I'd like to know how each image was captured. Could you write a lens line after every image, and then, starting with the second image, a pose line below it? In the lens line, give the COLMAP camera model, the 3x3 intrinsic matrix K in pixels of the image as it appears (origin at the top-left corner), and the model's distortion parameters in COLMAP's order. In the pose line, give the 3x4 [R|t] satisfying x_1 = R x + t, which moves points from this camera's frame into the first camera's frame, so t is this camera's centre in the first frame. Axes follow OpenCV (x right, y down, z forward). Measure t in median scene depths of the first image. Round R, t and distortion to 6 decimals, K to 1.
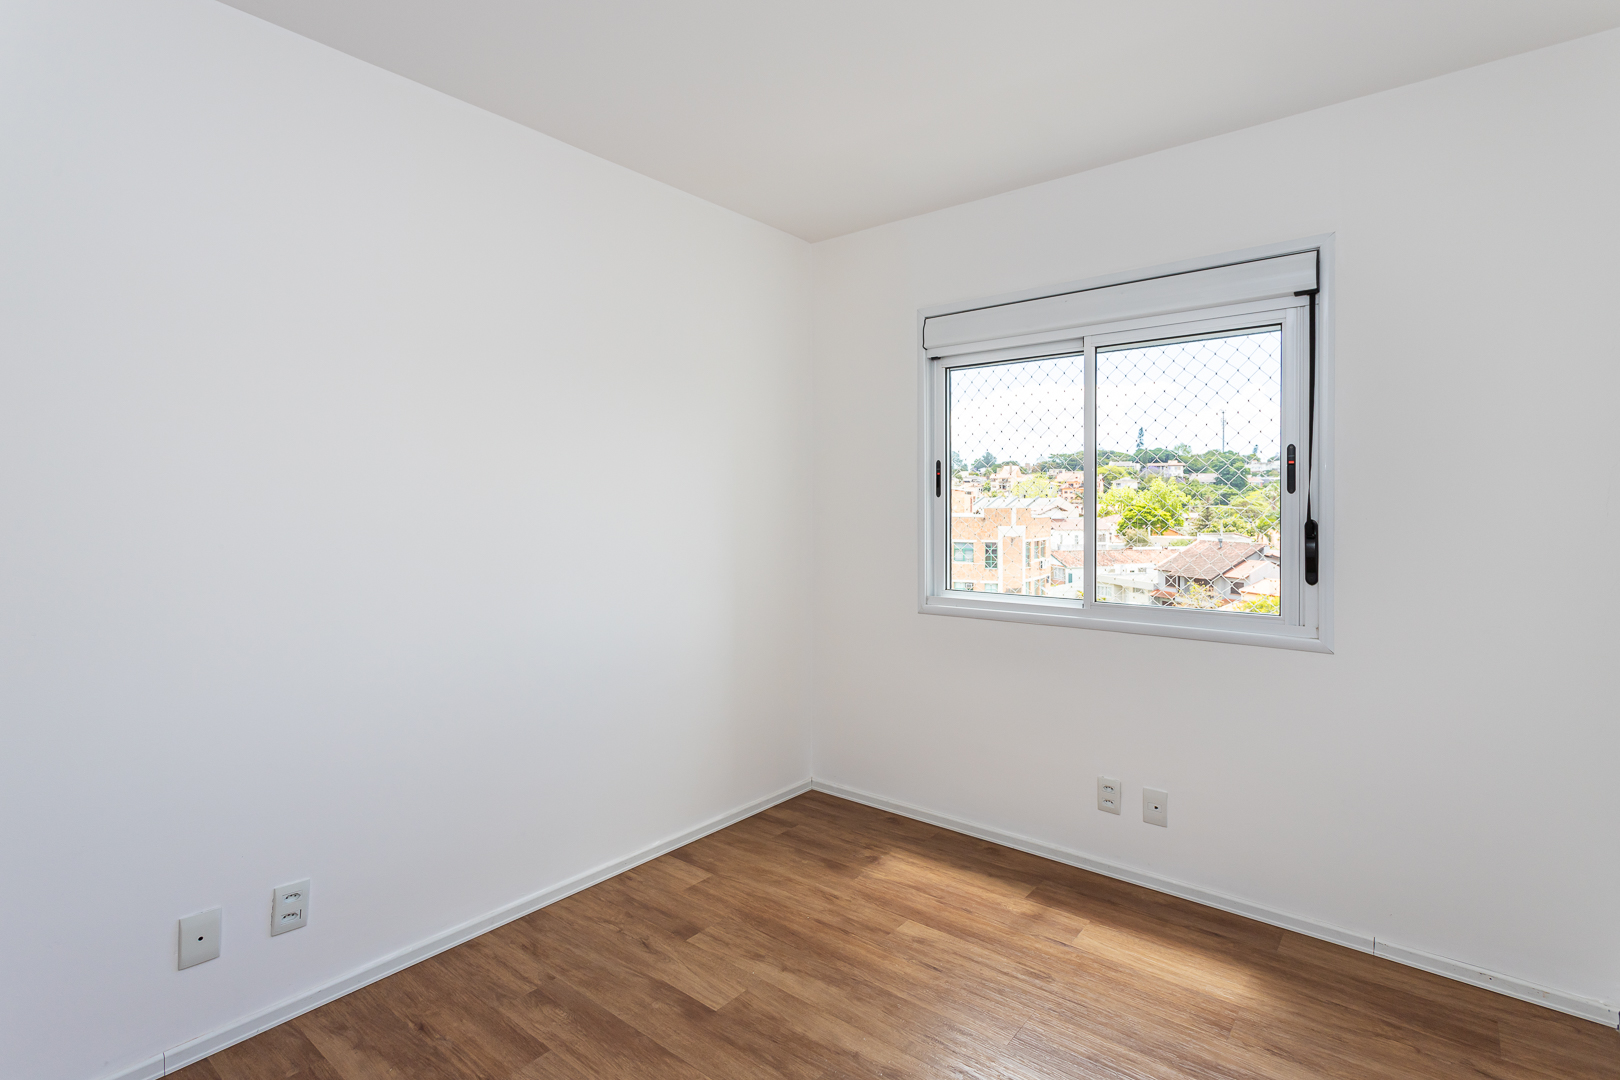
lens RADIAL K [[781.1, 0, 809.0], [0, 781.1, 507.8], [0, 0, 1]] dist [0.000872, -0.000191]
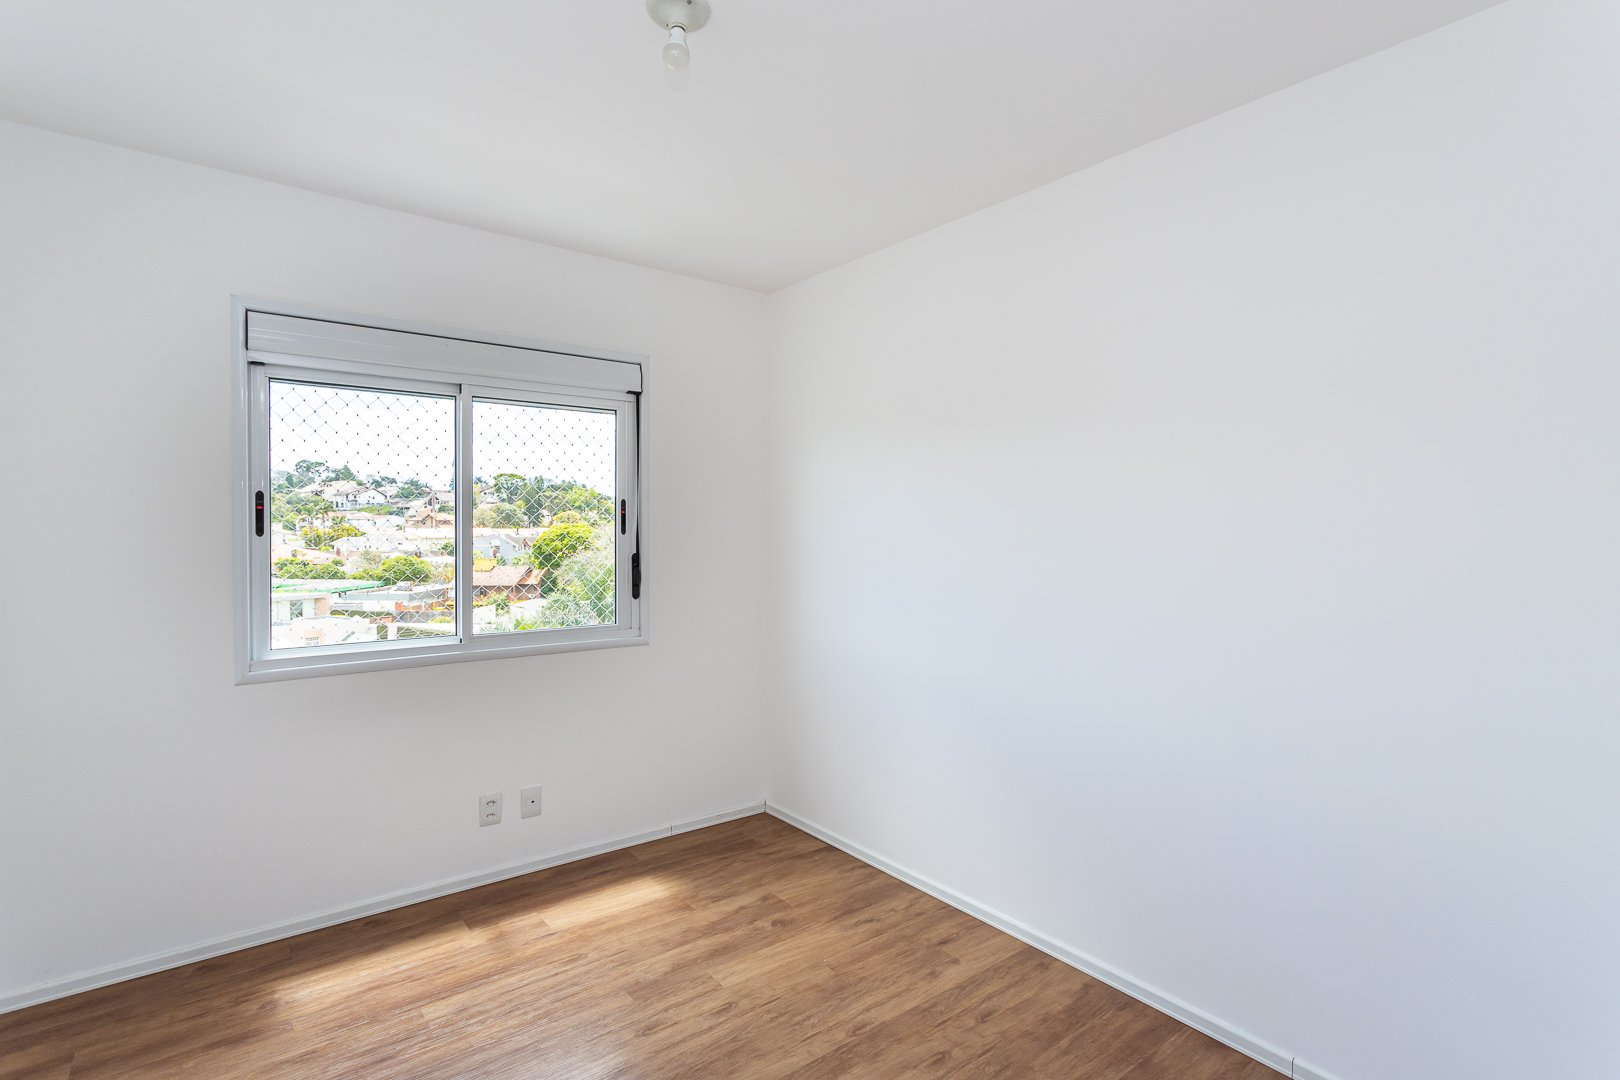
lens RADIAL K [[790.1, 0, 815.1], [0, 790.1, 520.9], [0, 0, 1]] dist [-0.000407, -0.000746]
pose [[0.219642, 0.006634, 0.975558, -0.689433], [-0.001051, 0.999978, -0.006564, -0.033477], [-0.975580, 0.000416, 0.219644, 0.361409]]
